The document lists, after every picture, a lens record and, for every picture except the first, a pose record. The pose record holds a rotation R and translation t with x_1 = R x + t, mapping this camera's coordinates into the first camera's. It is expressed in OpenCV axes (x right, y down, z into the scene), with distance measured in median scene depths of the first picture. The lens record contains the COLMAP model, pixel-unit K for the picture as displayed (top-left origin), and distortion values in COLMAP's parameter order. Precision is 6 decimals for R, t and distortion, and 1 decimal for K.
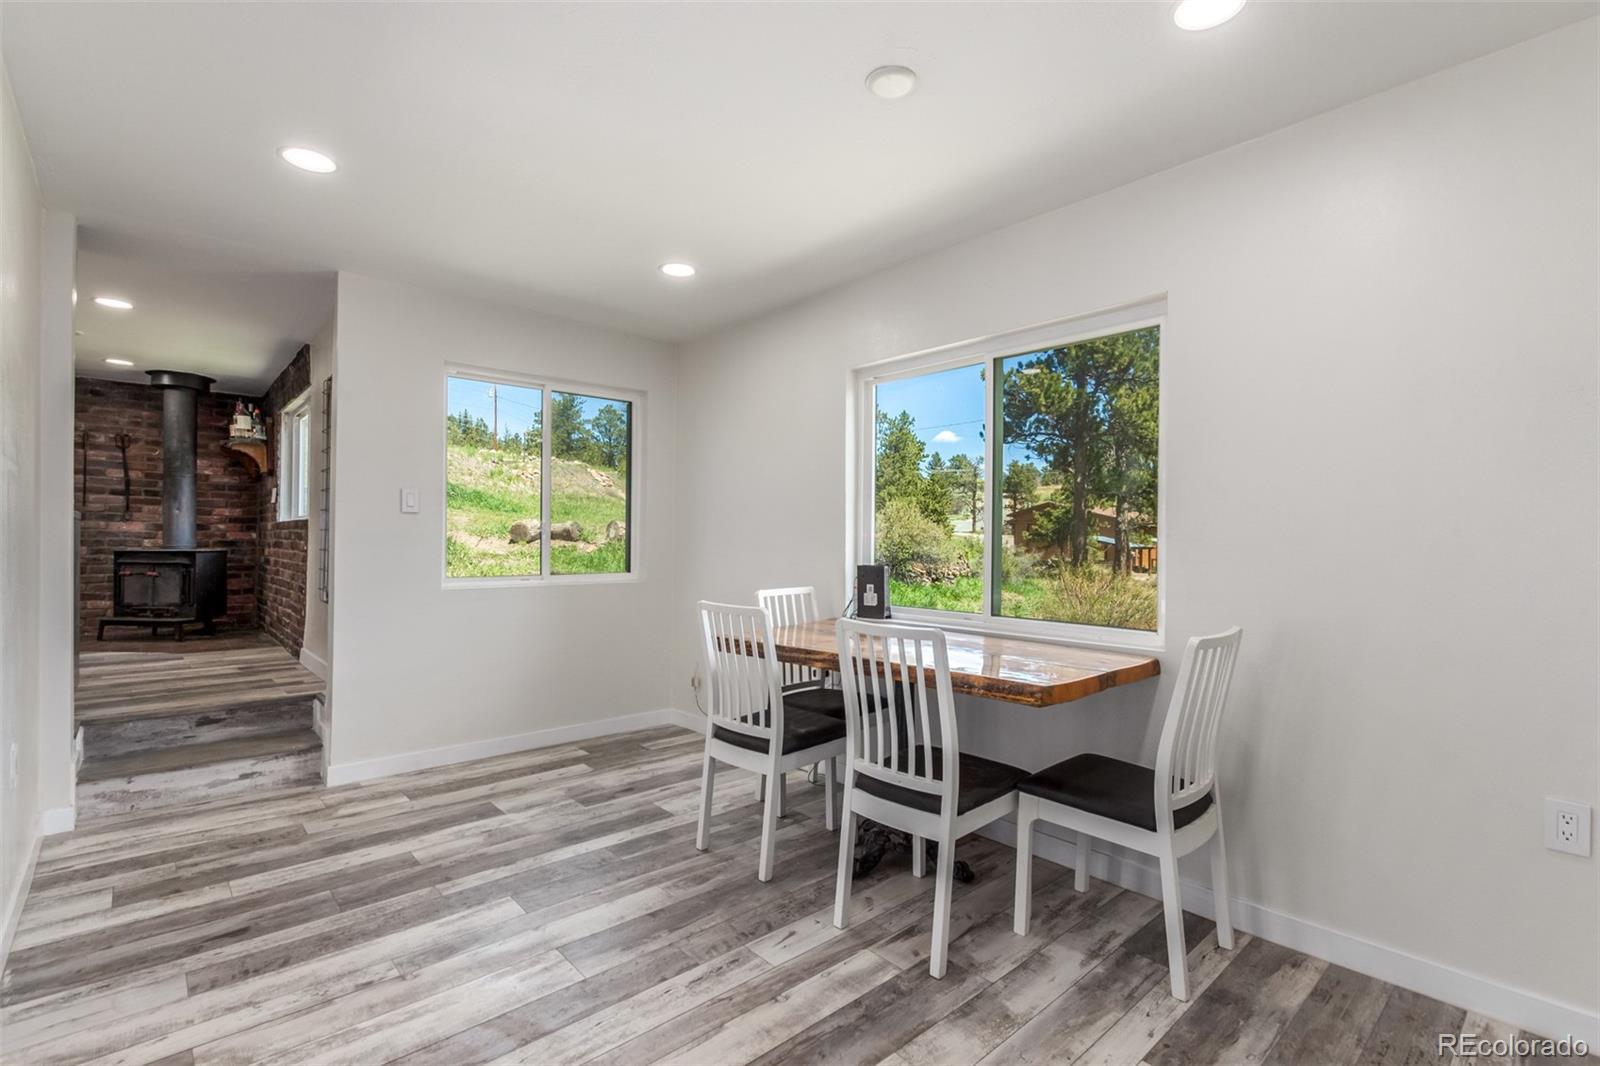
lens RADIAL K [[738.1, 0, 812.2], [0, 738.1, 533.9], [0, 0, 1]] dist [0.005356, -0.002285]
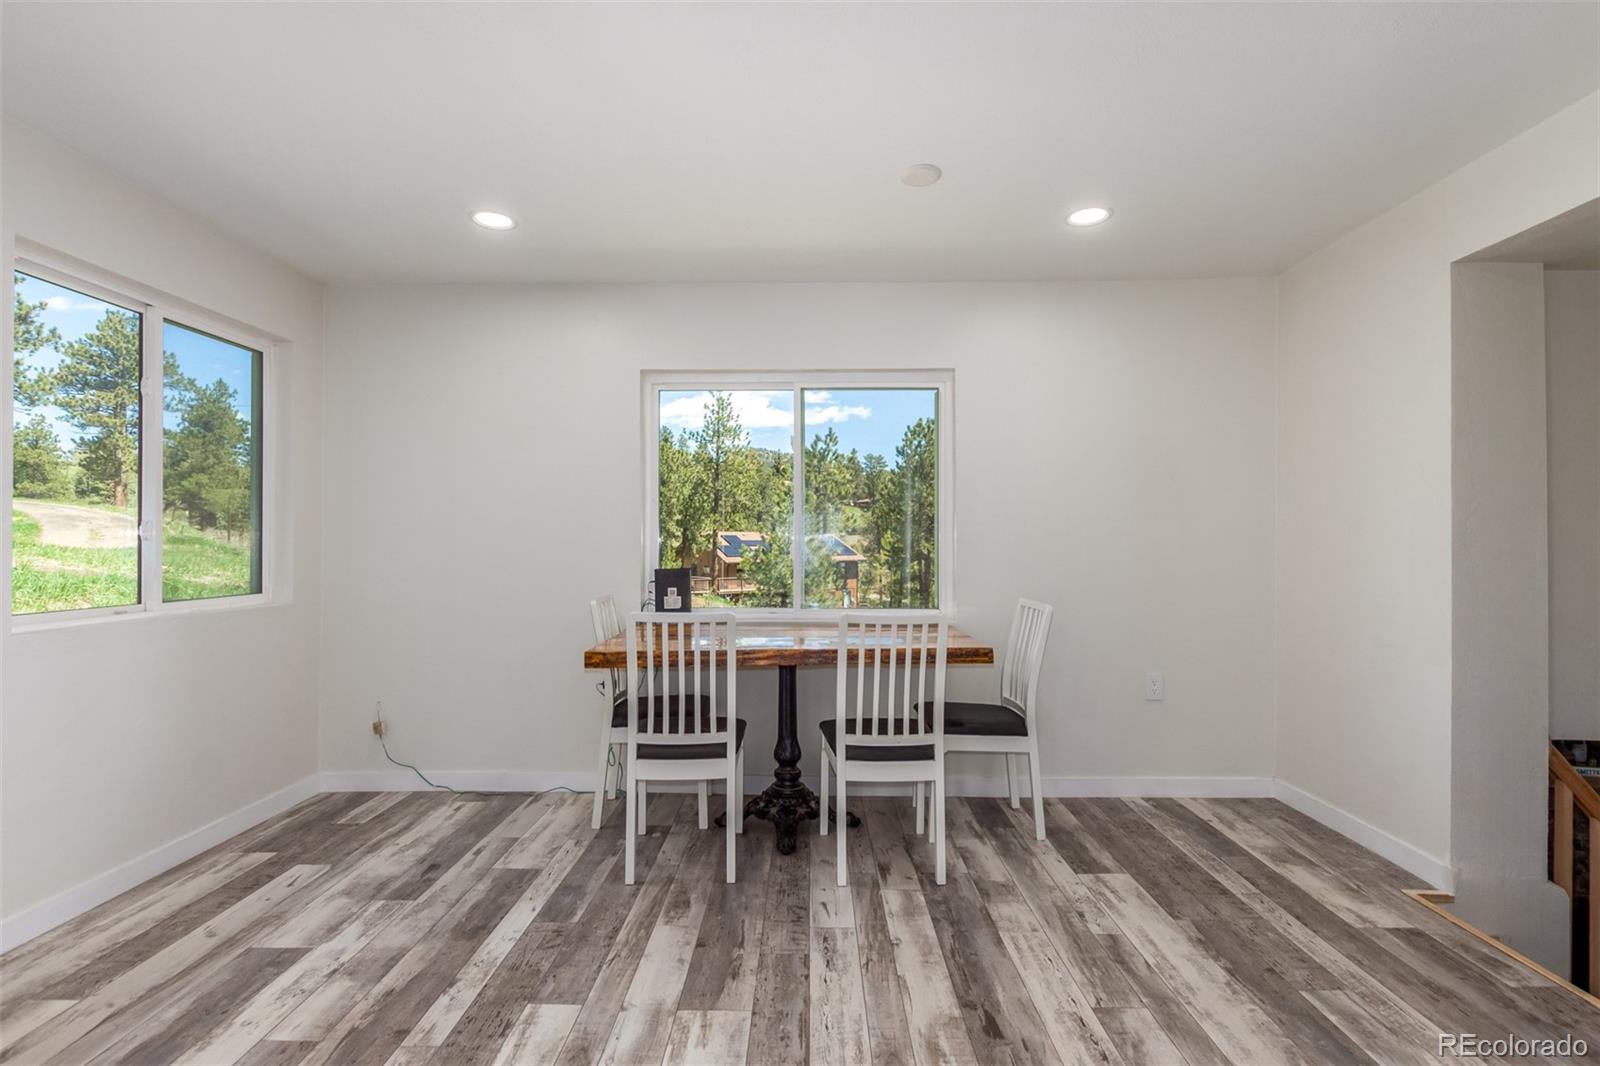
lens RADIAL K [[738.1, 0, 812.9], [0, 738.1, 536.8], [0, 0, 1]] dist [0.005356, -0.002285]
pose [[0.679426, -0.001759, 0.733742, -0.612948], [0.000960, 0.999998, 0.001509, -0.003441], [-0.733743, -0.000321, 0.679427, 0.195909]]
